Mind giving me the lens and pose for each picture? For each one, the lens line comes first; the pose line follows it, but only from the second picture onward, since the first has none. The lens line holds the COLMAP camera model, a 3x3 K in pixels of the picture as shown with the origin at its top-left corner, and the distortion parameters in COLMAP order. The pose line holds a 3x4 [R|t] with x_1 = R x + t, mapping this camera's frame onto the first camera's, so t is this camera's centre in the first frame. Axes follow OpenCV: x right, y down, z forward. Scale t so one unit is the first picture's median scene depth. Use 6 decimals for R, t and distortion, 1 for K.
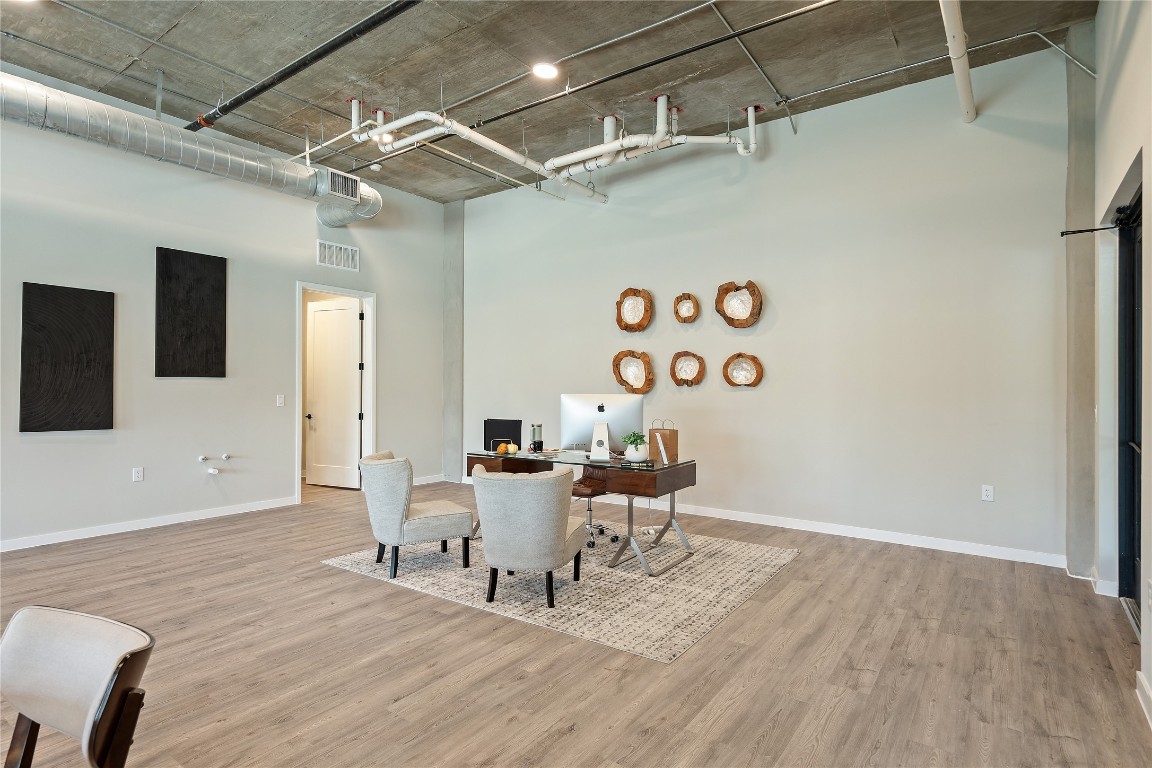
lens RADIAL K [[592.7, 0, 576.0], [0, 592.7, 384.0], [0, 0, 1]] dist [0.003829, 0.001115]
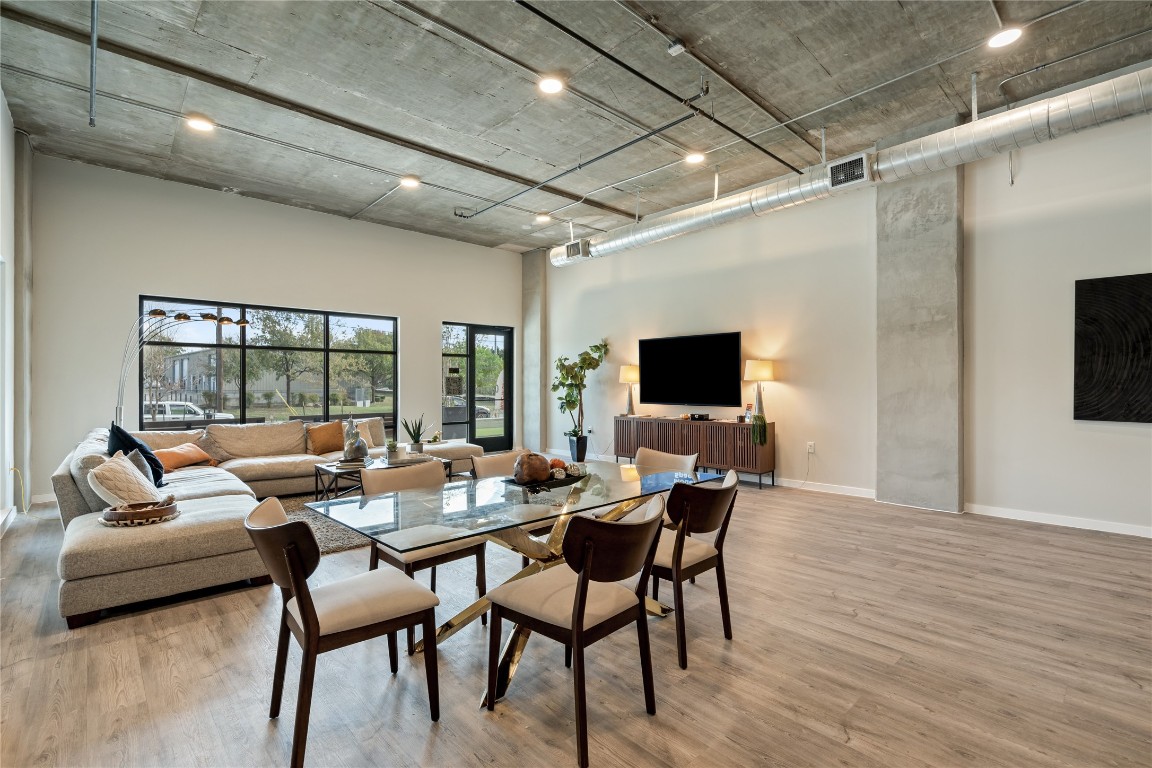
lens RADIAL K [[521.4, 0, 576.0], [0, 521.4, 384.0], [0, 0, 1]] dist [-0.001525, -0.000060]
pose [[-0.195793, -0.006183, -0.980626, 0.183085], [0.009242, 0.999924, -0.008150, 0.016120], [0.980602, -0.010659, -0.195721, 0.307402]]
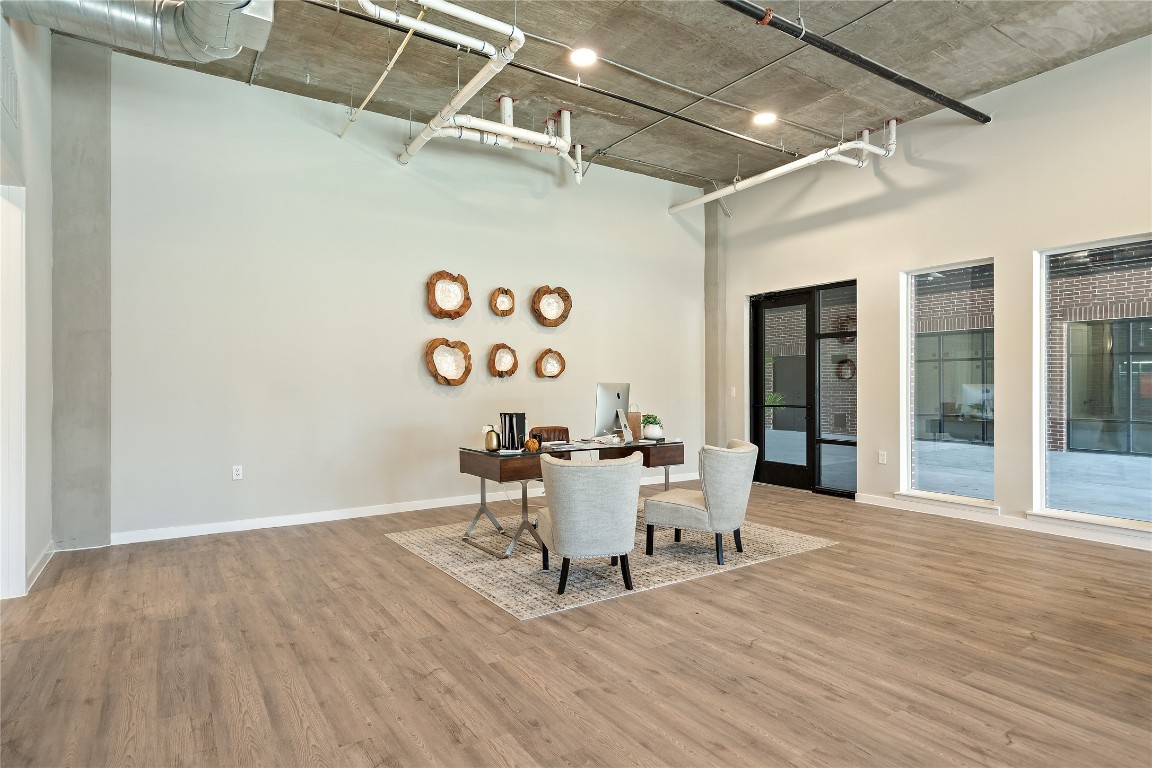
lens RADIAL K [[634.2, 0, 576.0], [0, 634.2, 384.0], [0, 0, 1]] dist [0.009450, 0.000291]
pose [[0.357125, -0.003220, 0.934051, -1.075661], [-0.001272, 0.999991, 0.003934, 0.014220], [-0.934056, -0.002593, 0.357118, 0.647055]]
